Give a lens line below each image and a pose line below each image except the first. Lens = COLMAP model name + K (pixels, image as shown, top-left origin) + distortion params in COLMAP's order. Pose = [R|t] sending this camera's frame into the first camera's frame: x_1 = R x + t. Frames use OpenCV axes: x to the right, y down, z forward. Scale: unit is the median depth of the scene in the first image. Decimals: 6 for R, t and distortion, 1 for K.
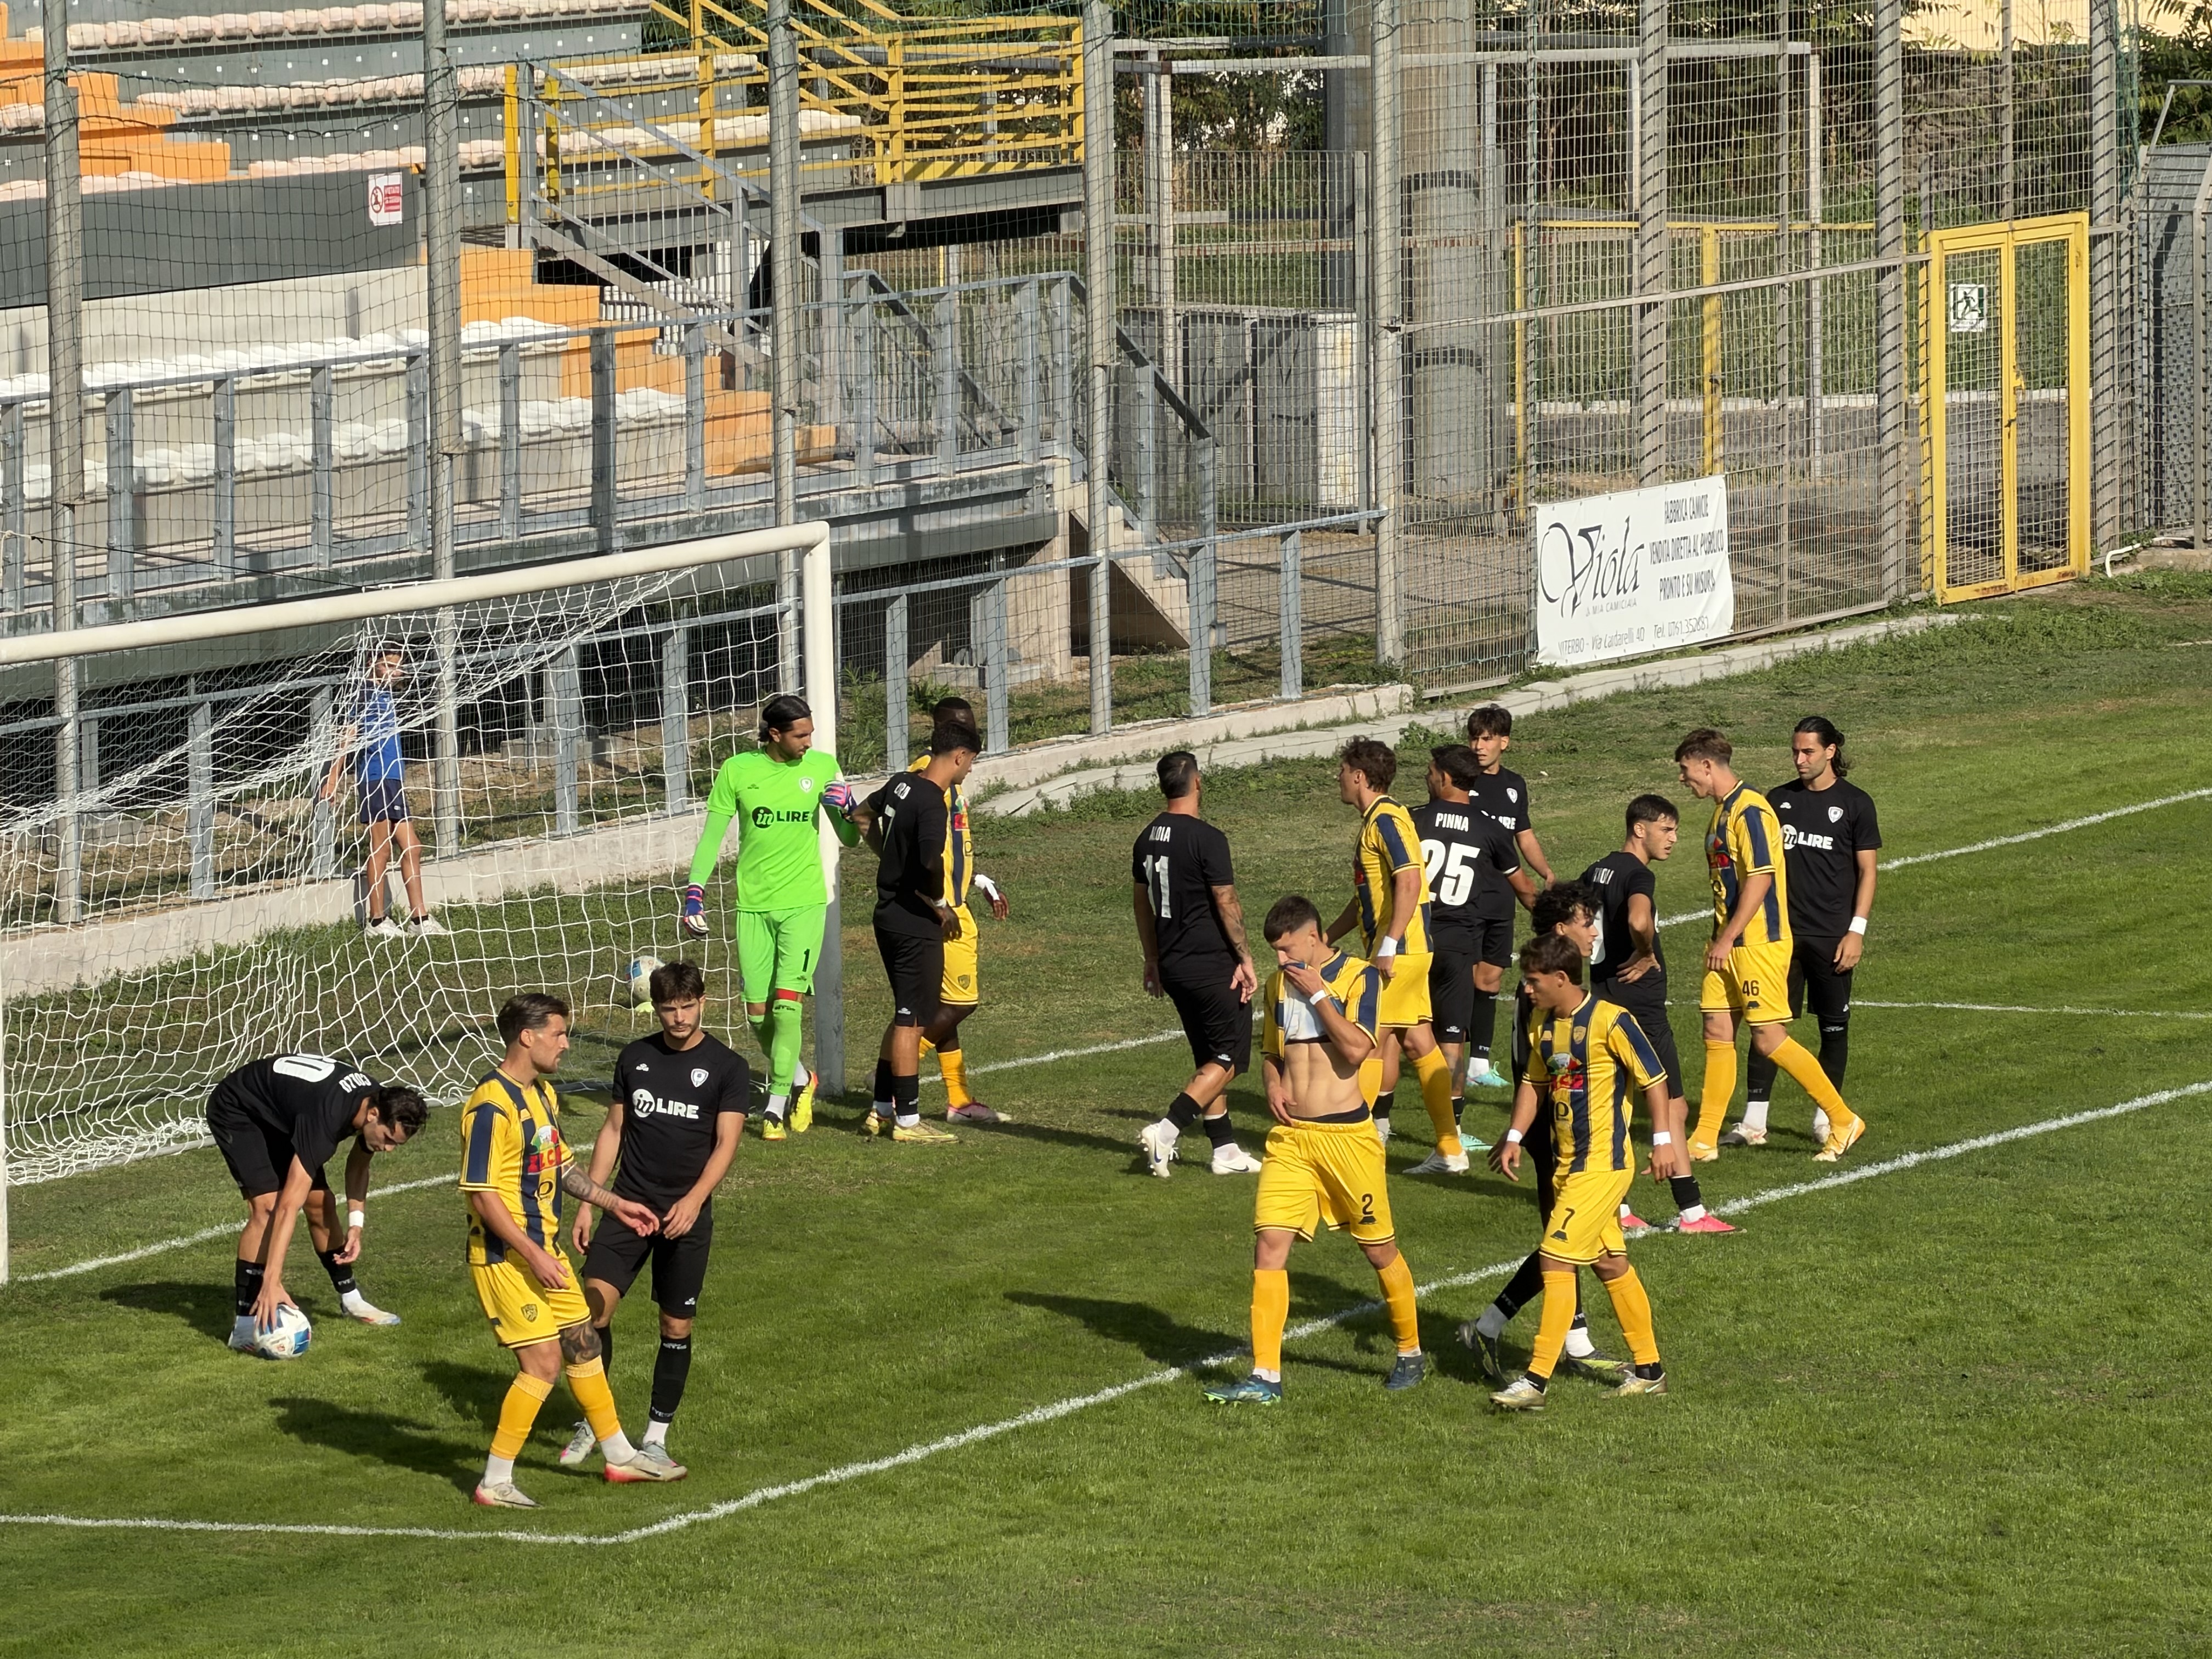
lens RADIAL K [[14009.4, 0, 1106.8], [0, 14009.4, 831.5], [0, 0, 1]] dist [0.480297, 0.000000]
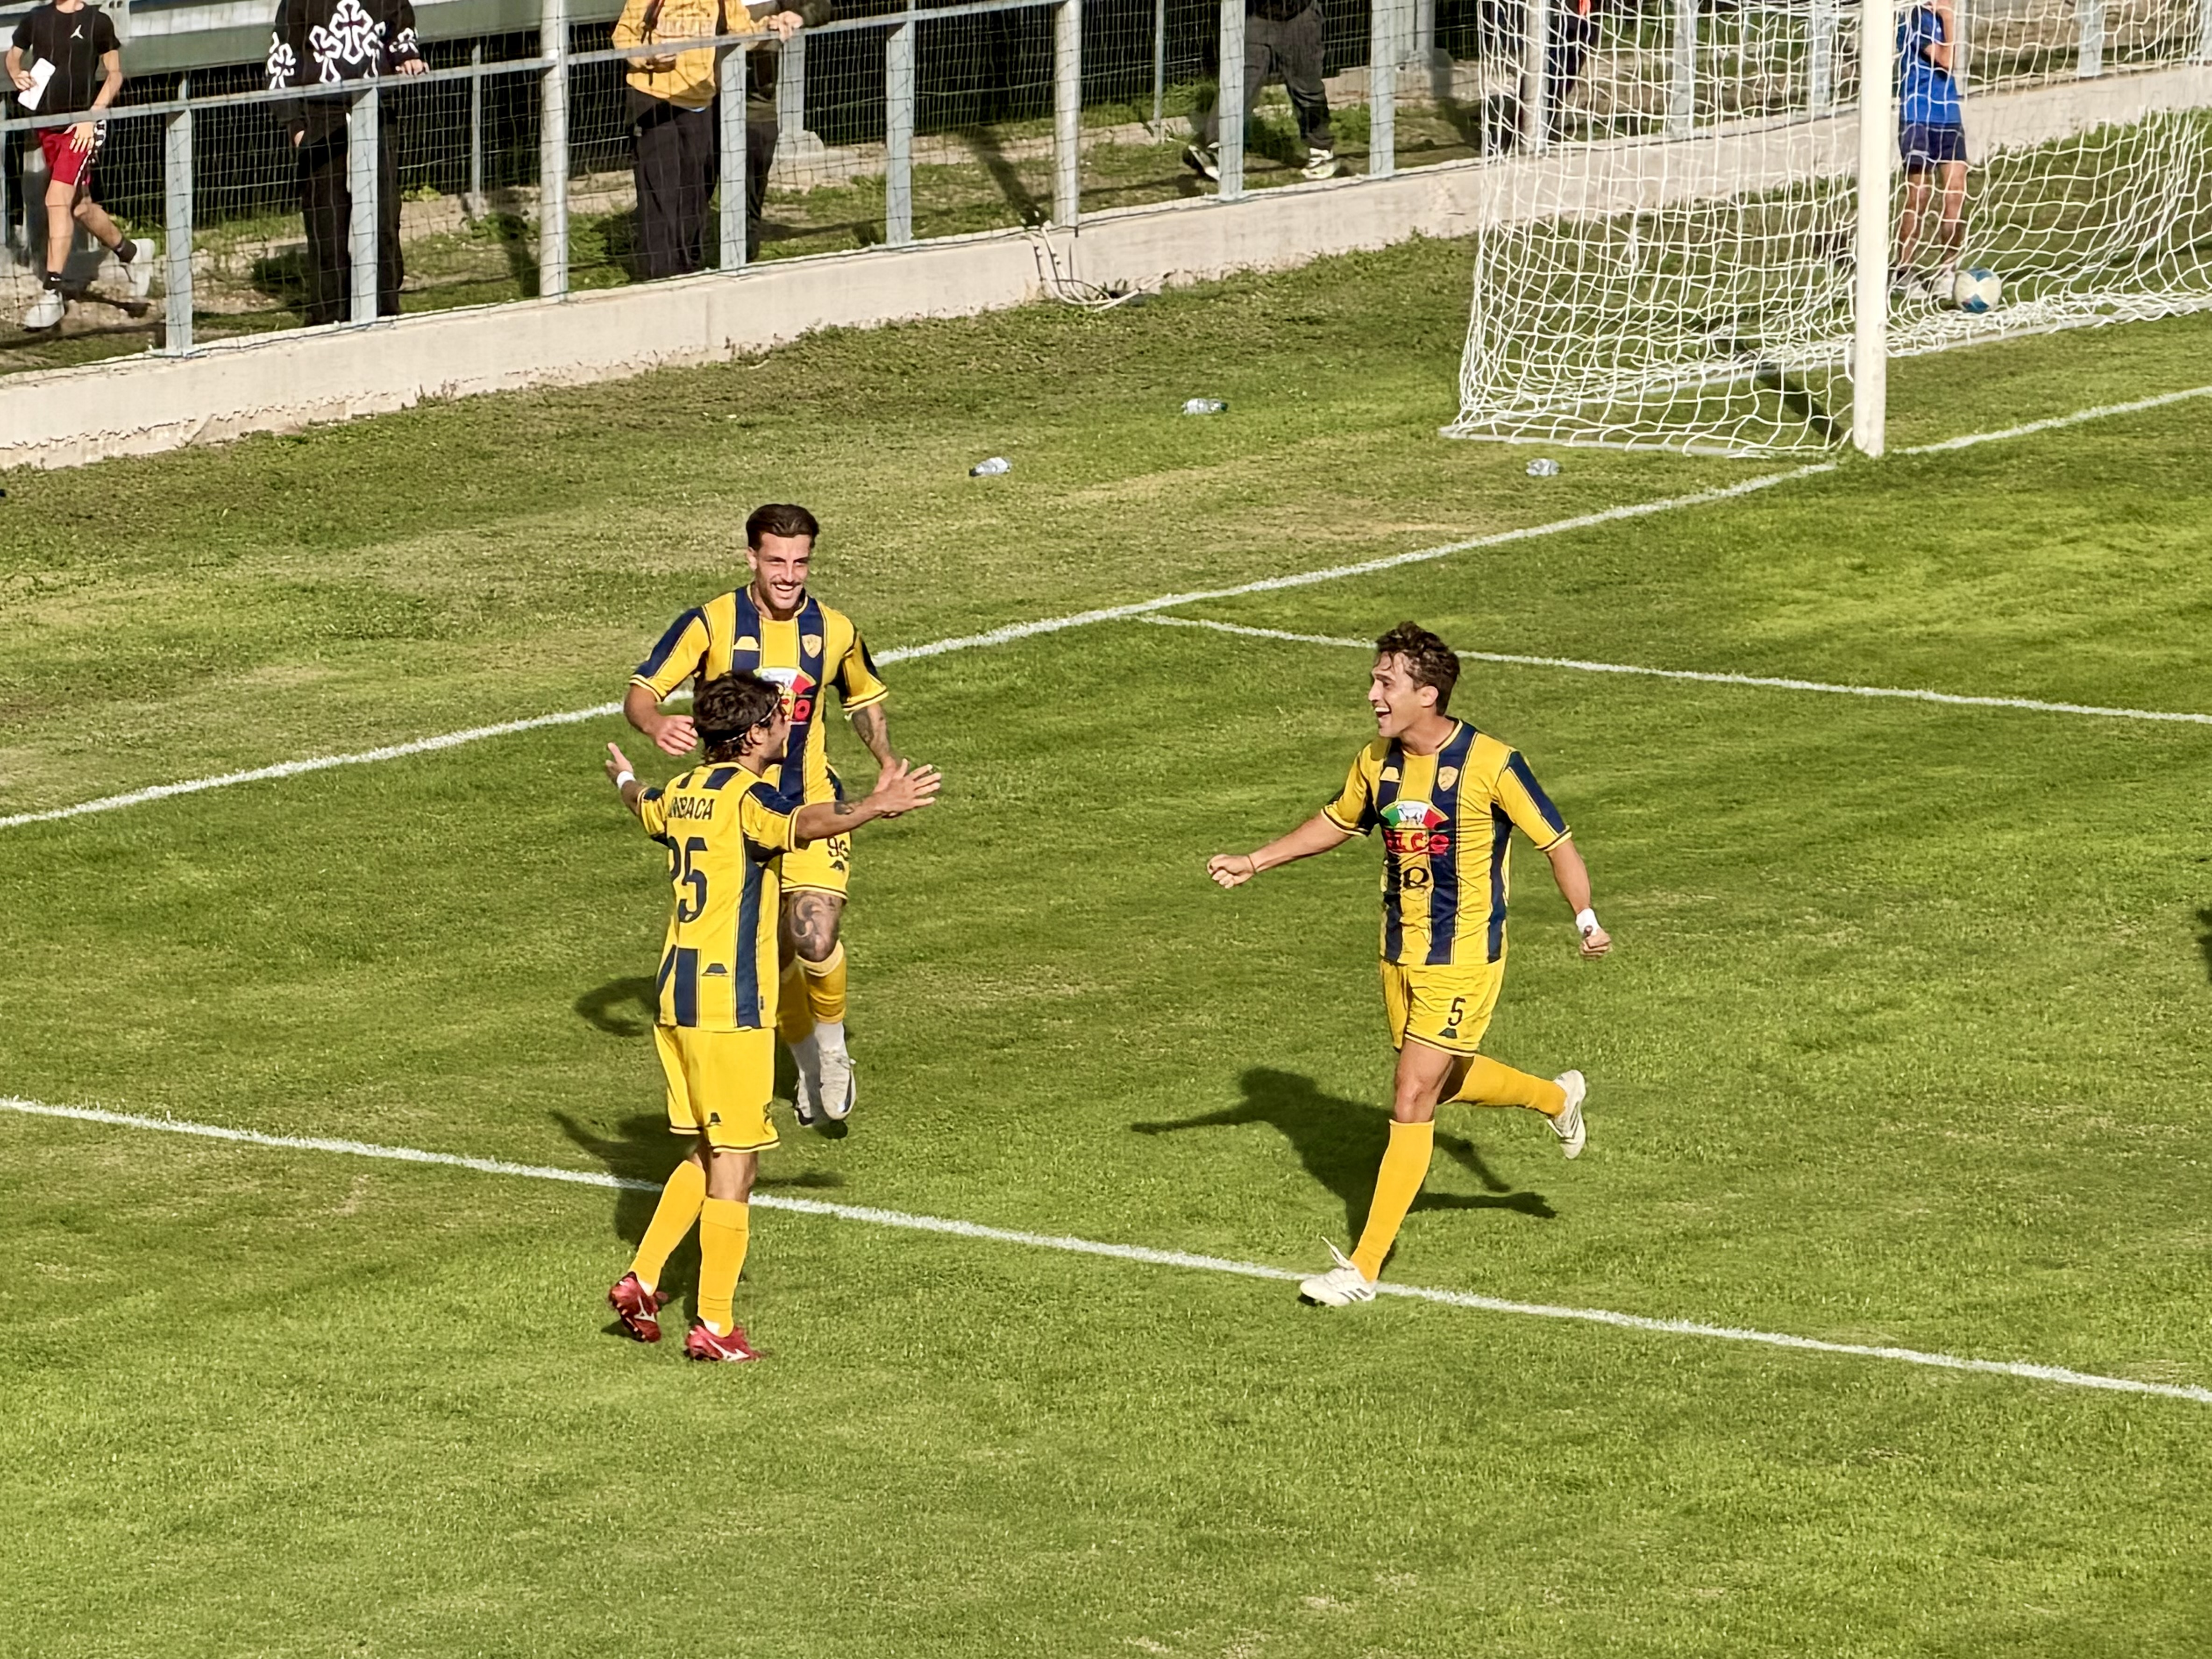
lens RADIAL K [[11556.5, 0, 1105.9], [0, 11556.5, 829.5], [0, 0, 1]] dist [-0.355013, 0.000000]
pose [[0.970562, 0.053271, -0.234886, 0.061234], [-0.032783, 0.995376, 0.090283, -0.013310], [0.238609, -0.079925, 0.967821, 0.196203]]
